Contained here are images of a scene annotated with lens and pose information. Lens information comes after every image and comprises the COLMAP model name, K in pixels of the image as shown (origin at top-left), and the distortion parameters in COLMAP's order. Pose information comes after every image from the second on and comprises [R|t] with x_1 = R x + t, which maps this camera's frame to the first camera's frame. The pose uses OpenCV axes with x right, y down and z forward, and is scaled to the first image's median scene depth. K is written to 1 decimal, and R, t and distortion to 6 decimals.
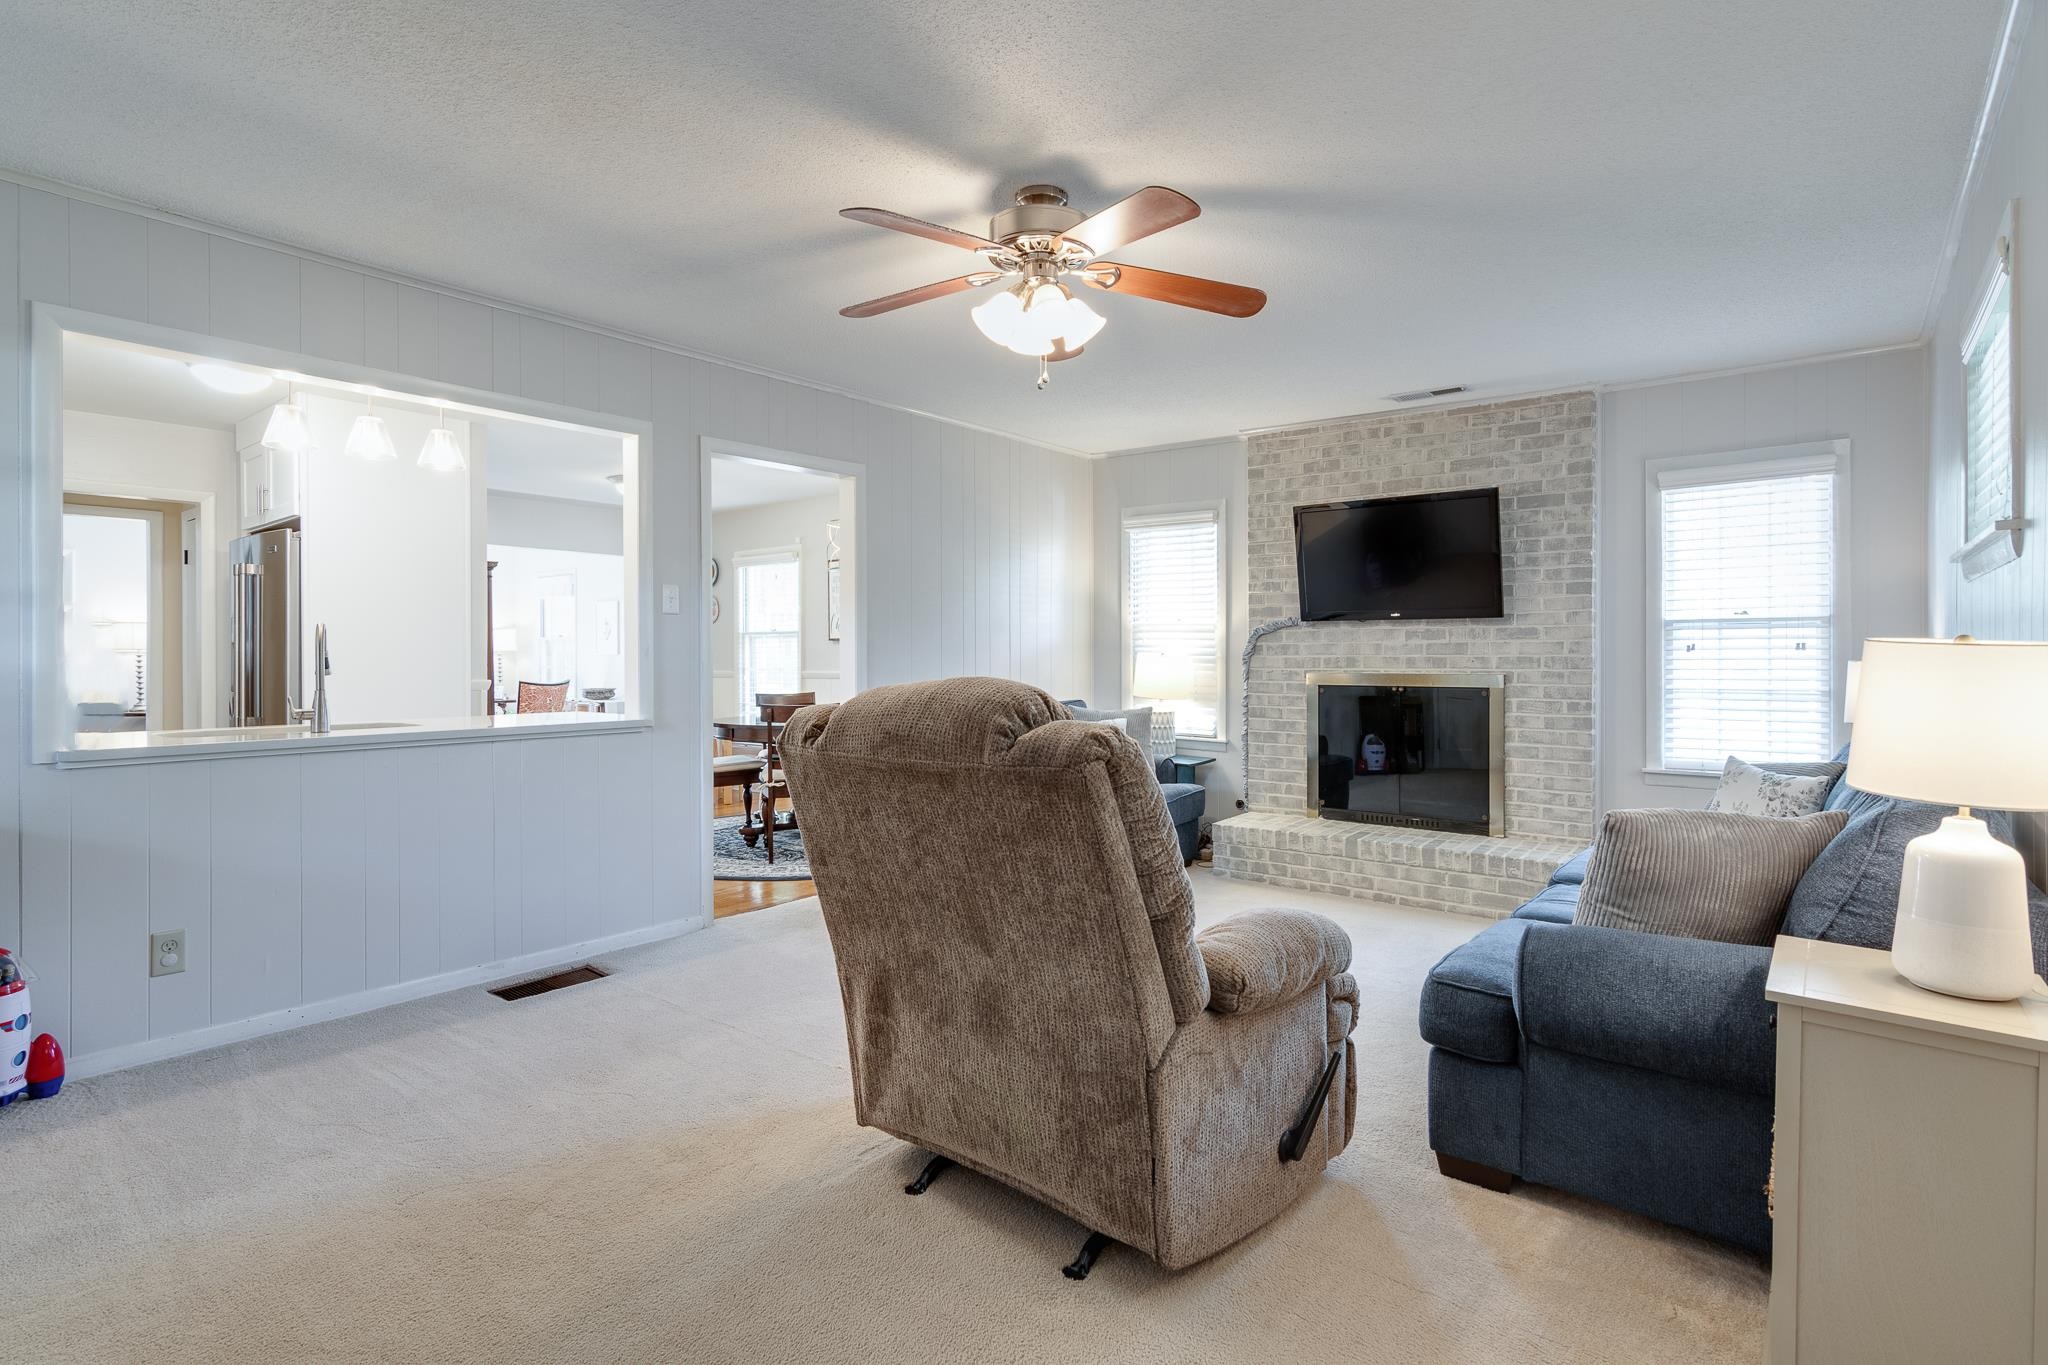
lens RADIAL K [[1050.3, 0, 1022.5], [0, 1050.3, 655.7], [0, 0, 1]] dist [-0.000410, -0.000342]
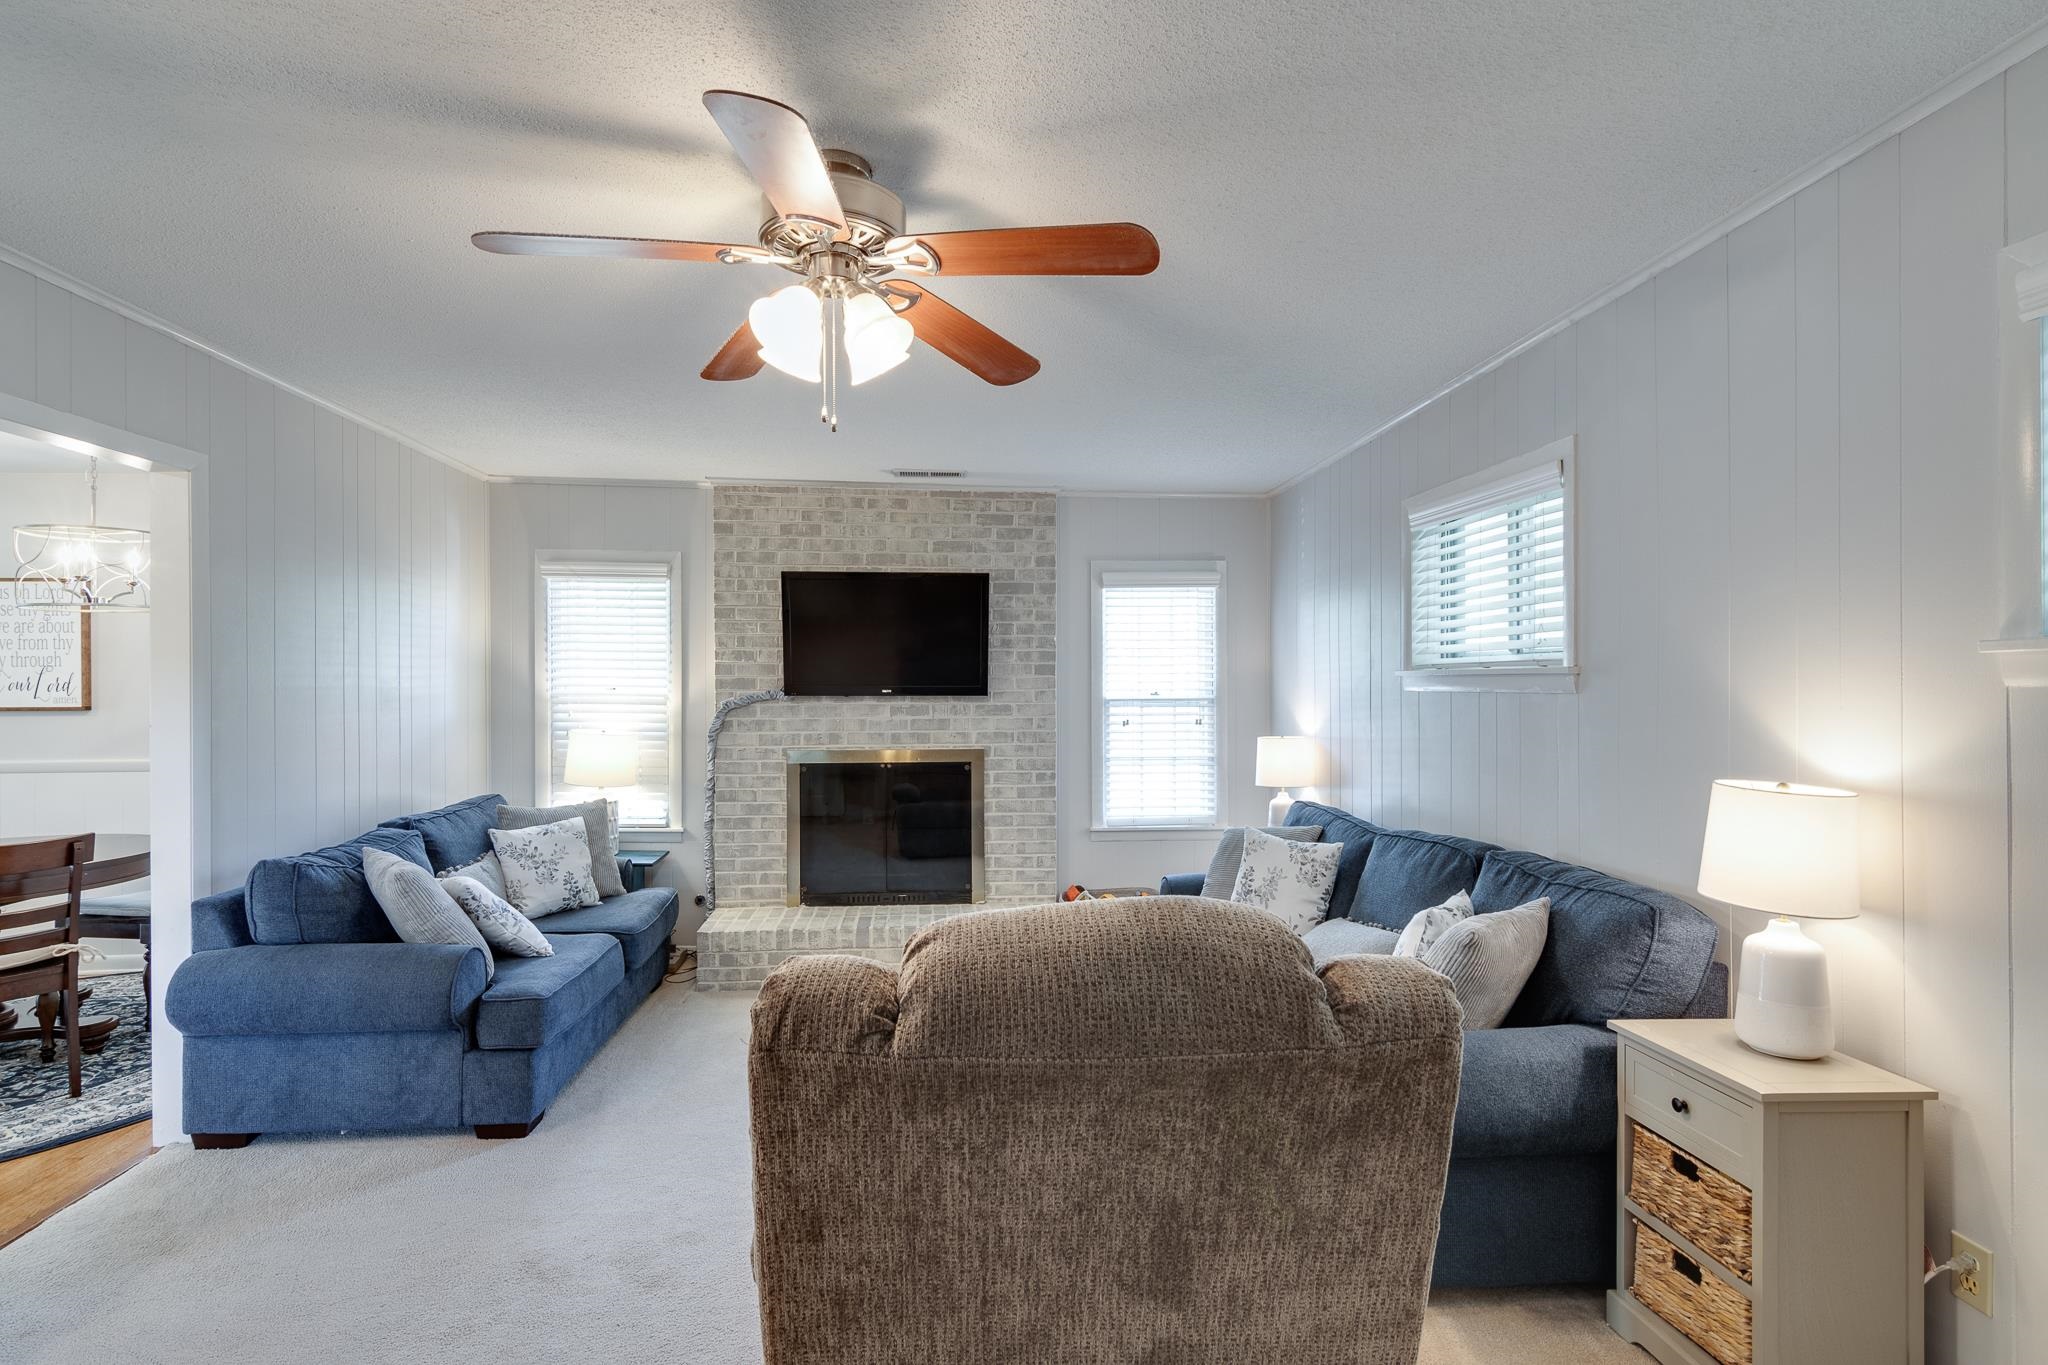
lens RADIAL K [[1010.1, 0, 1024.0], [0, 1010.1, 682.5], [0, 0, 1]] dist [0.002488, -0.000129]
pose [[0.722137, 0.002631, 0.691745, -0.206813], [0.000201, 0.999992, -0.004013, -0.042863], [-0.691750, 0.003037, 0.722130, 0.224777]]
